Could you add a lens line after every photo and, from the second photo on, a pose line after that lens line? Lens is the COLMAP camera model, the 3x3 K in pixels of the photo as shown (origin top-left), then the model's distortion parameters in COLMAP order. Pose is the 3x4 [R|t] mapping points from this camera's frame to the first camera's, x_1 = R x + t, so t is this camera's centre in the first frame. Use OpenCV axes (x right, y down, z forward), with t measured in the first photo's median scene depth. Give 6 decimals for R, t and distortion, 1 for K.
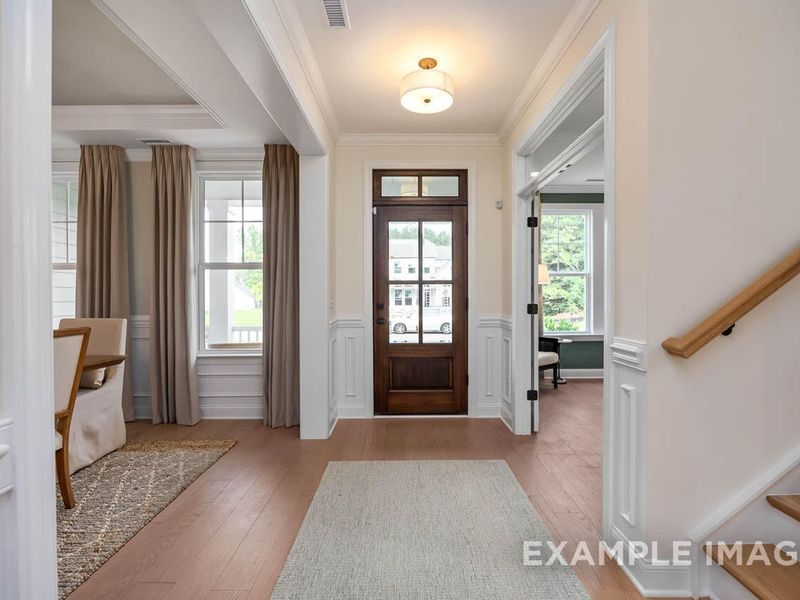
lens RADIAL K [[411.1, 0, 400.0], [0, 411.1, 300.0], [0, 0, 1]] dist [-0.003619, -0.000466]
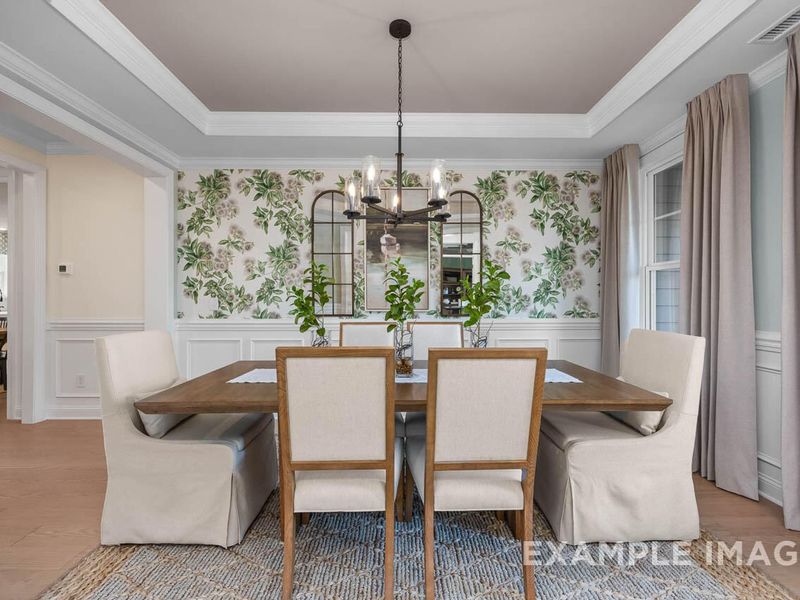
lens RADIAL K [[355.5, 0, 400.0], [0, 355.5, 300.0], [0, 0, 1]] dist [-0.003374, -0.000648]
pose [[0.025138, 0.004501, -0.999674, -0.031804], [-0.009170, 0.999949, 0.004272, -0.001530], [0.999642, 0.009059, 0.025178, 0.114835]]
